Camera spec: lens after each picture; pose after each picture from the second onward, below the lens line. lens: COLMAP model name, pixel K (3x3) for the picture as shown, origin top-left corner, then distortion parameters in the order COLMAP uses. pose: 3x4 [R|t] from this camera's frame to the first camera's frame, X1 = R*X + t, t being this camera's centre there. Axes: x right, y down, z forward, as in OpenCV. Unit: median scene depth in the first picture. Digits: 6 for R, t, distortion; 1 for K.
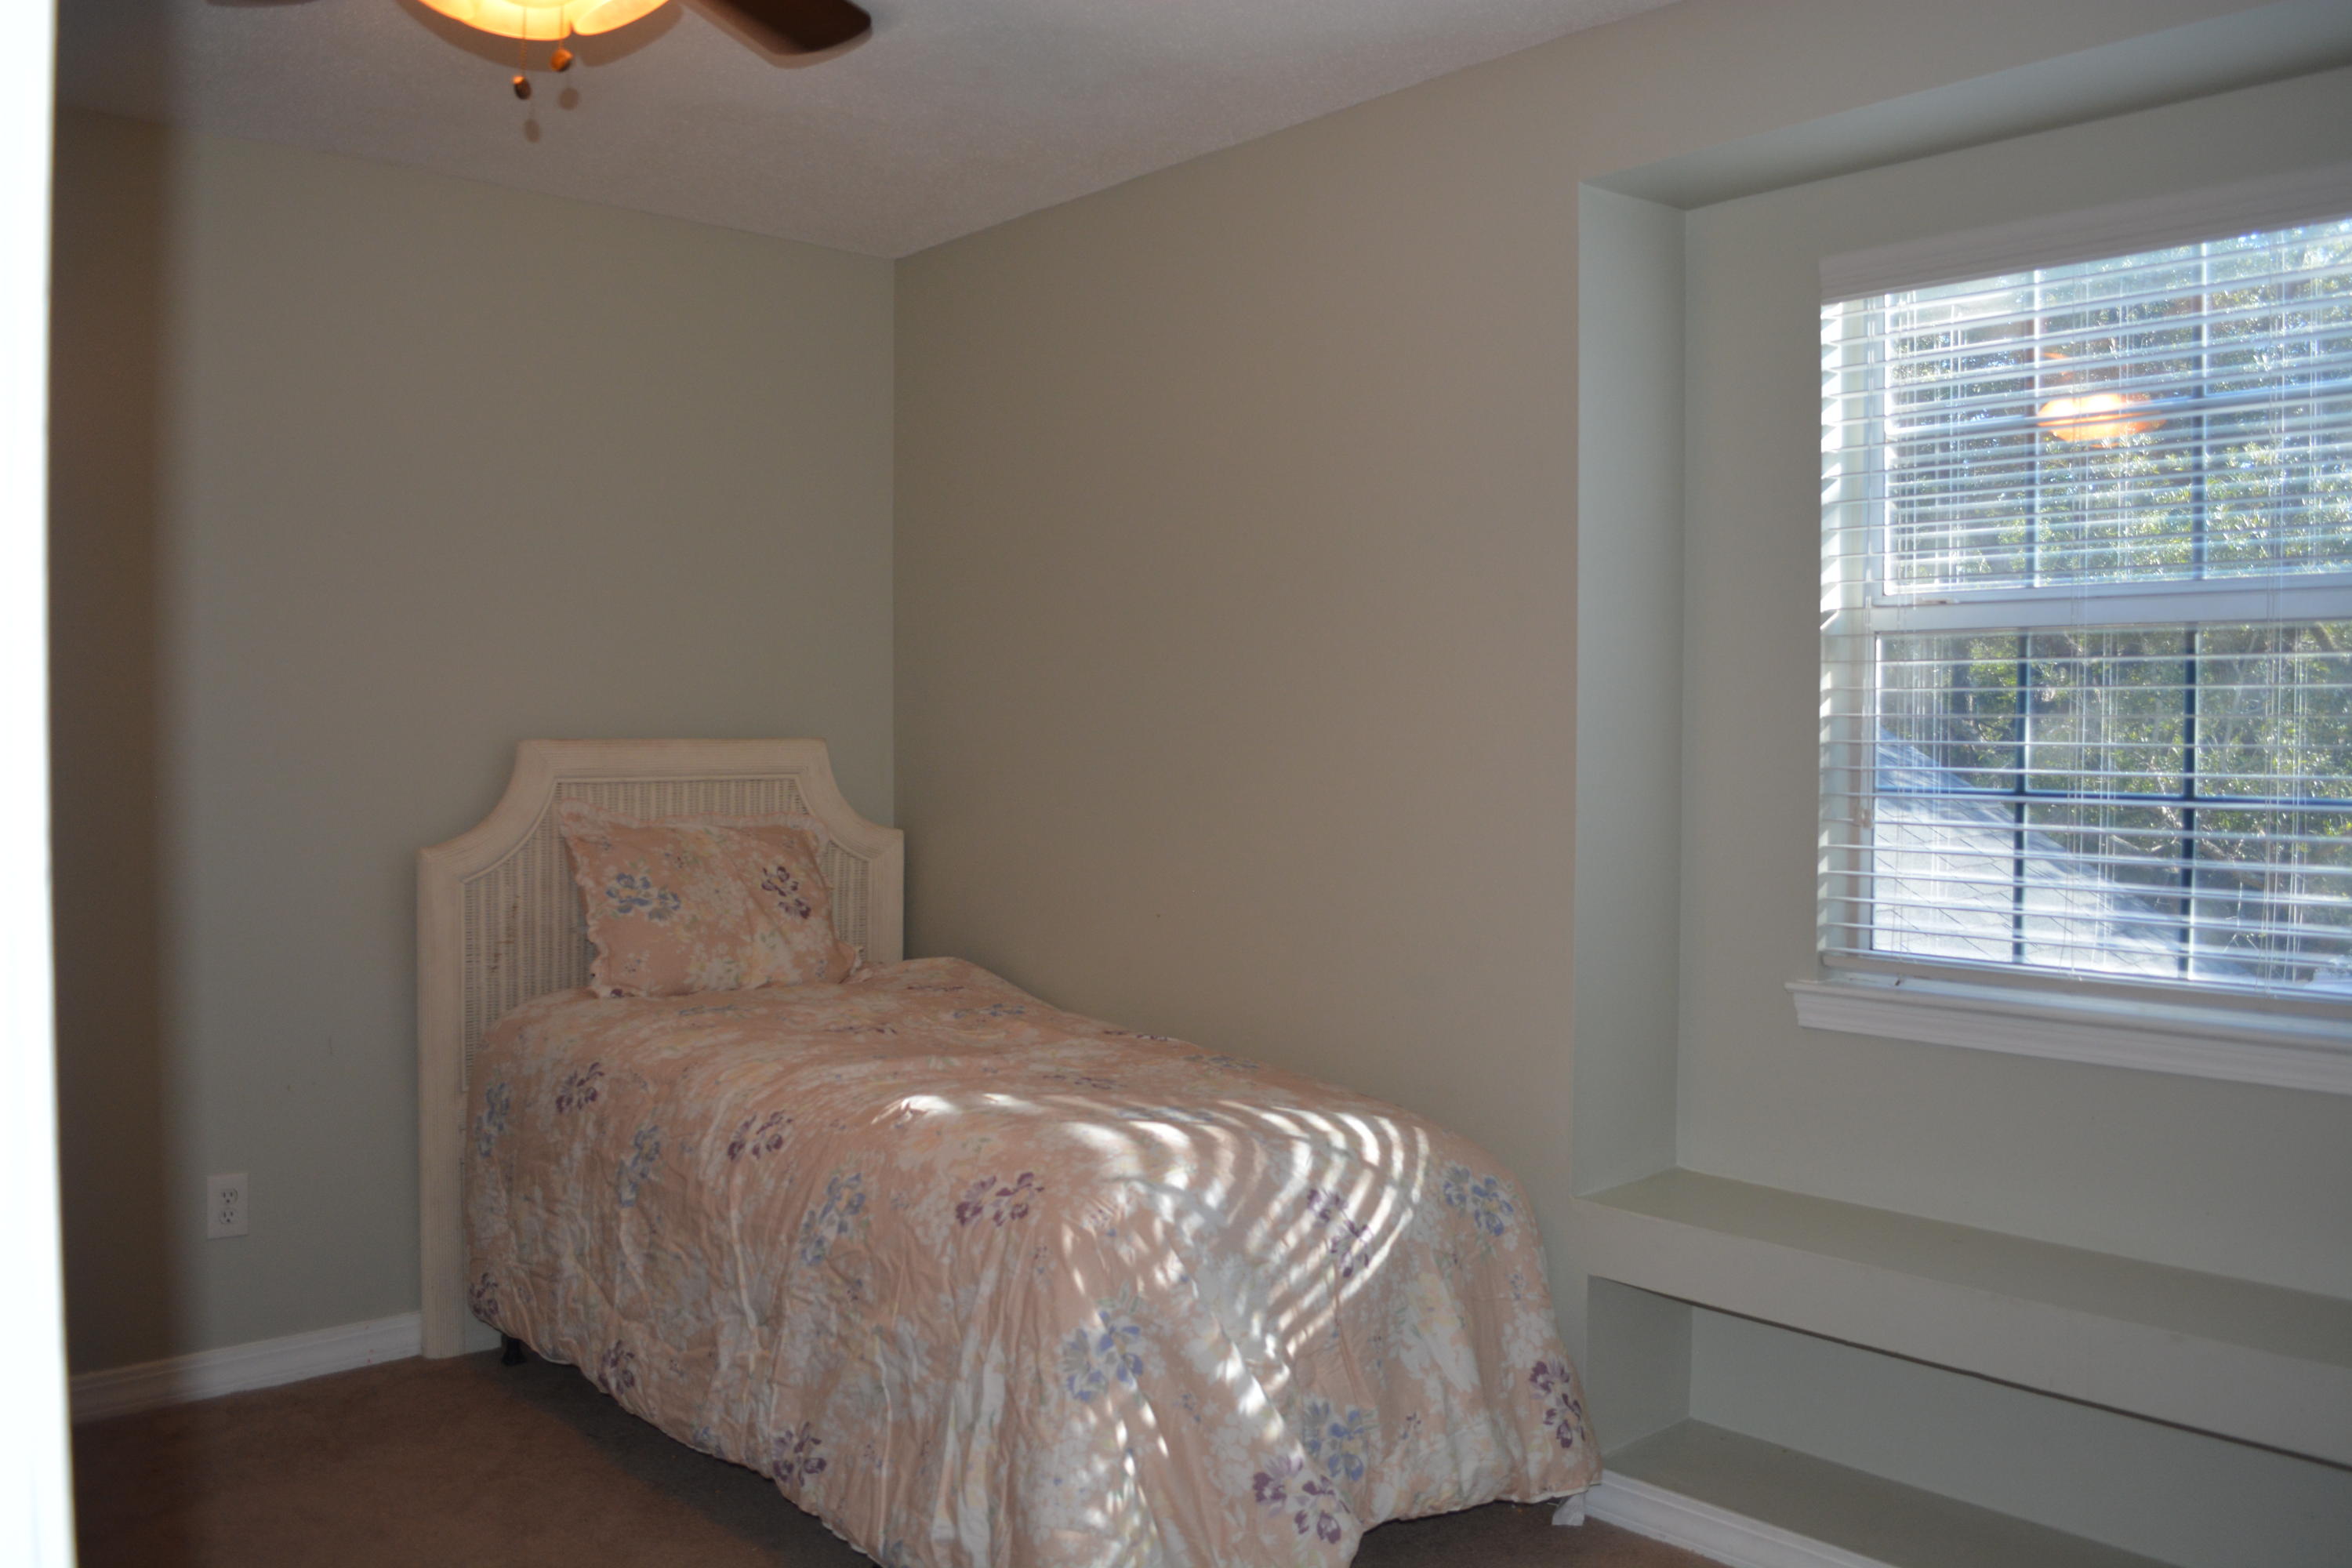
lens RADIAL K [[1859.6, 0, 1191.0], [0, 1859.6, 781.8], [0, 0, 1]] dist [-0.085669, 0.012763]
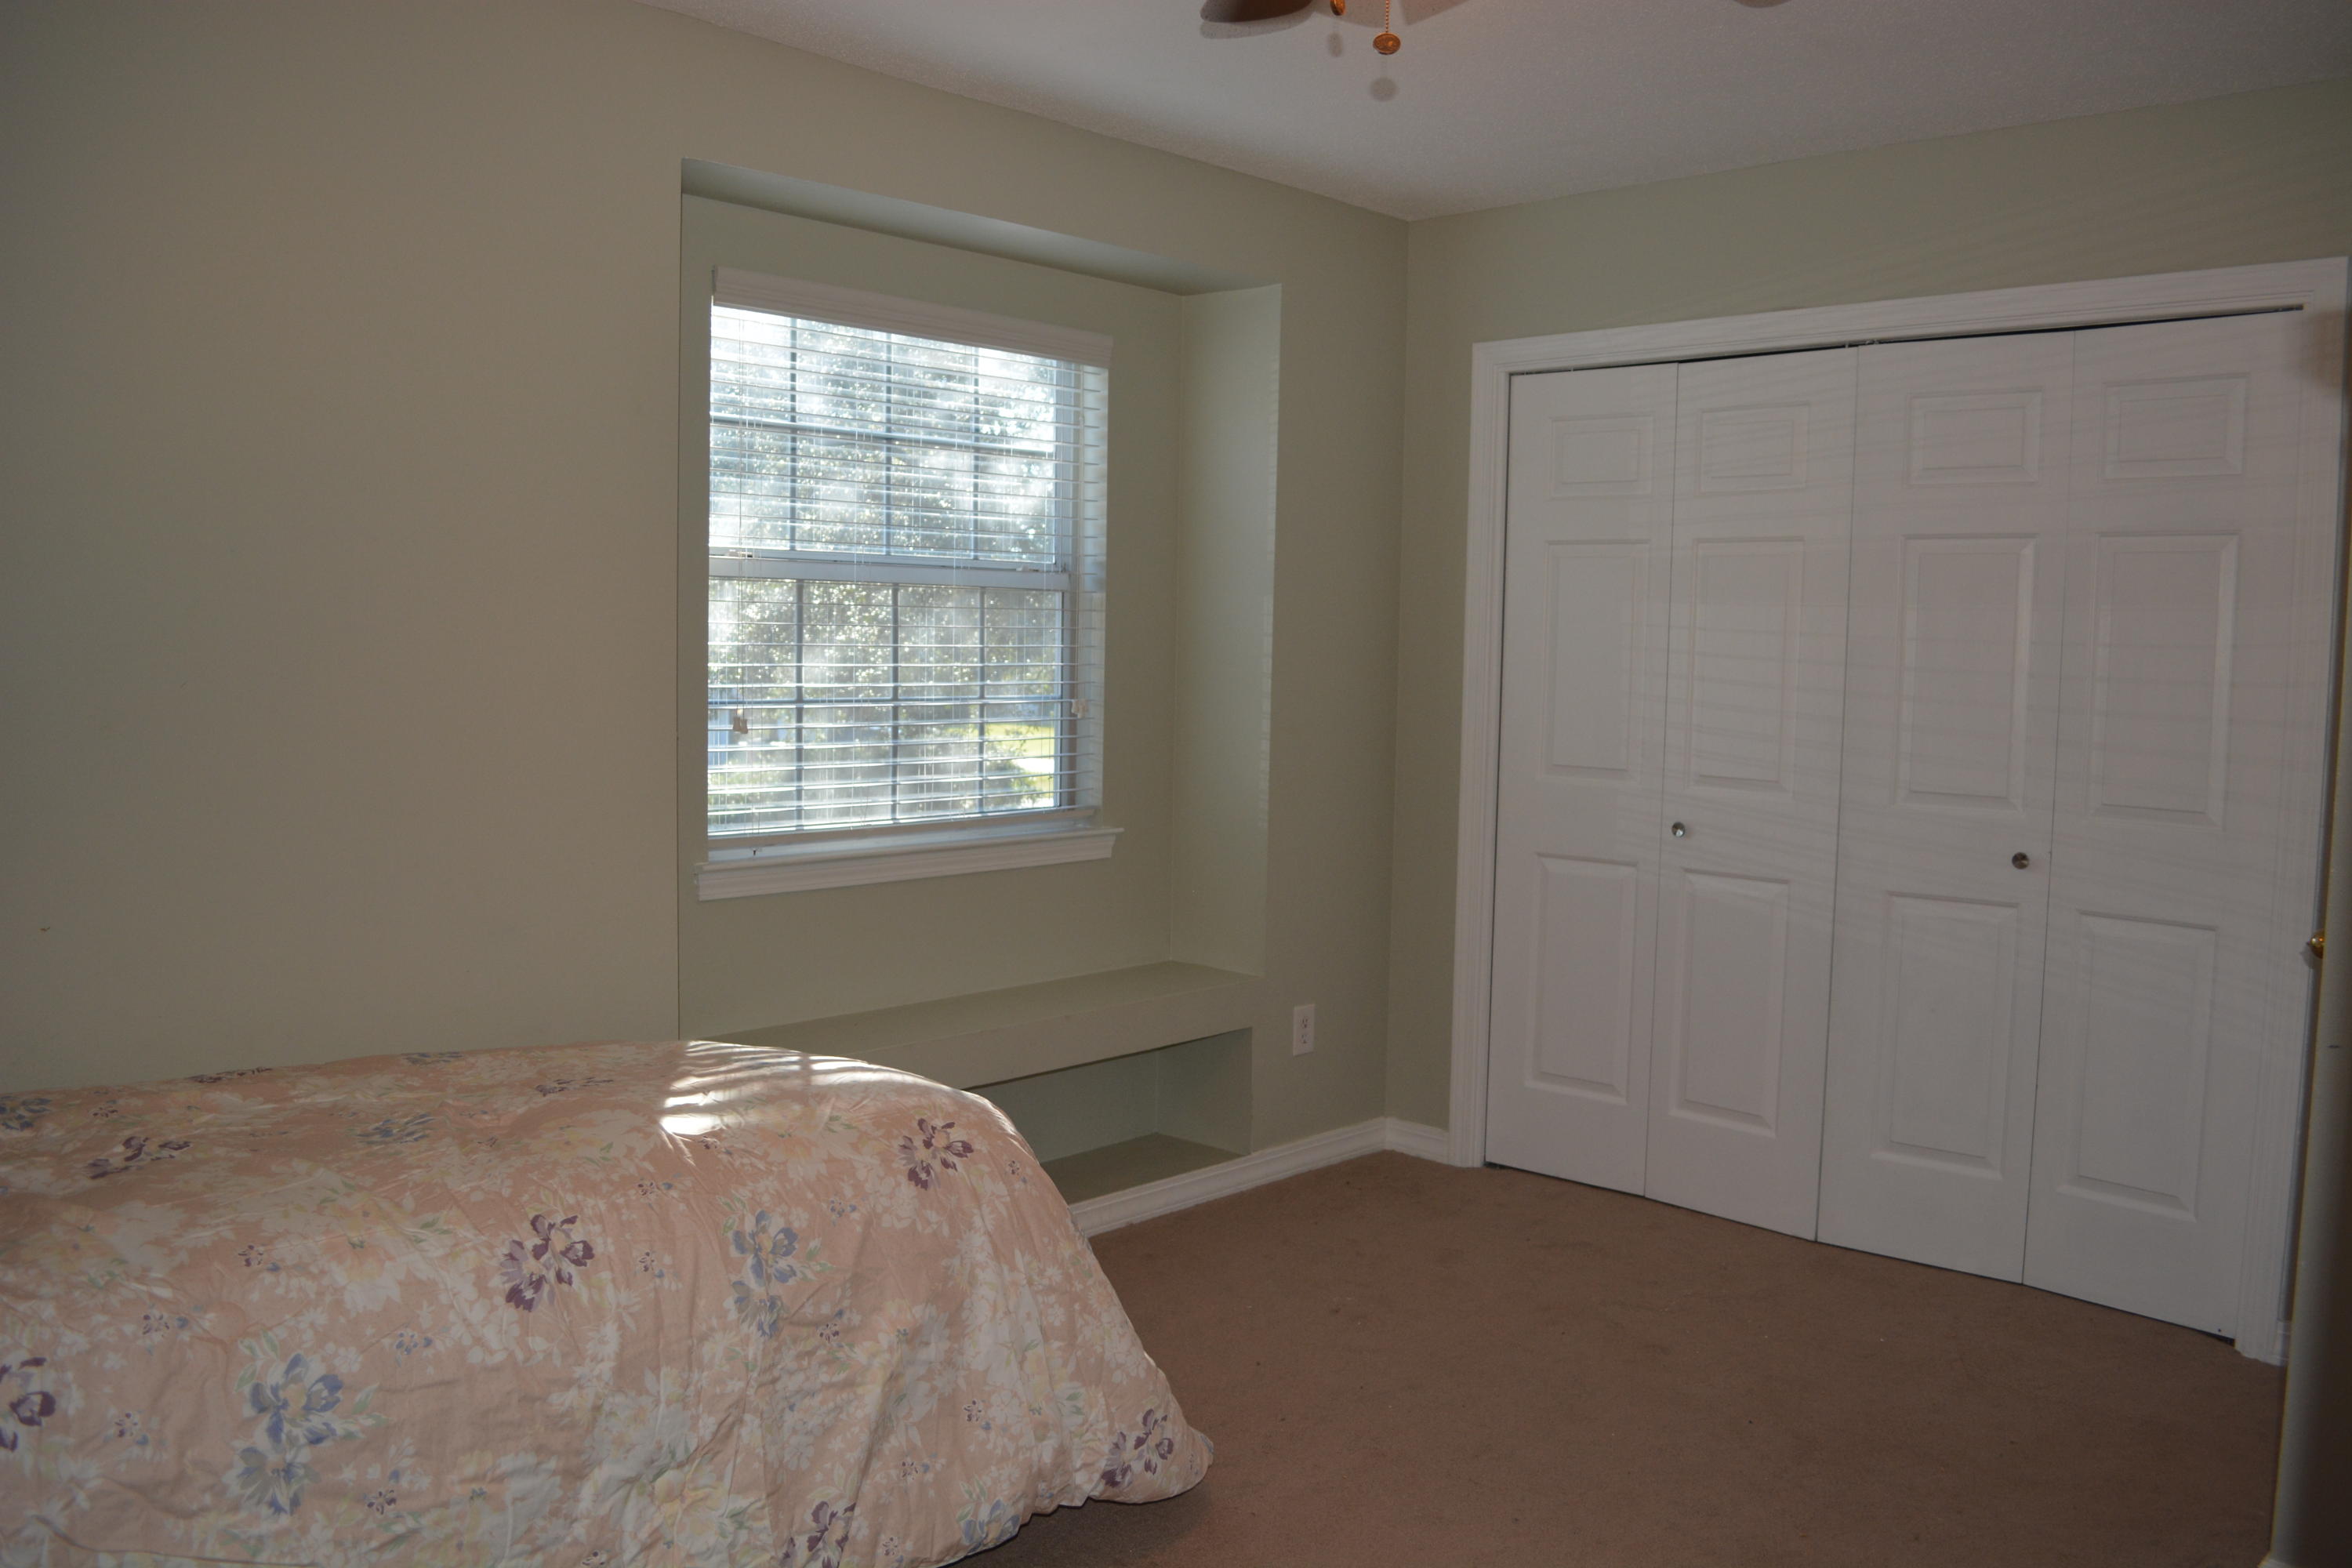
lens RADIAL K [[1859.6, 0, 1191.0], [0, 1859.6, 781.8], [0, 0, 1]] dist [-0.085669, 0.012763]
pose [[-0.092390, -0.077614, 0.992693, -1.025142], [0.009626, 0.996841, 0.078835, -0.043095], [-0.995676, 0.016839, -0.091351, 0.904557]]
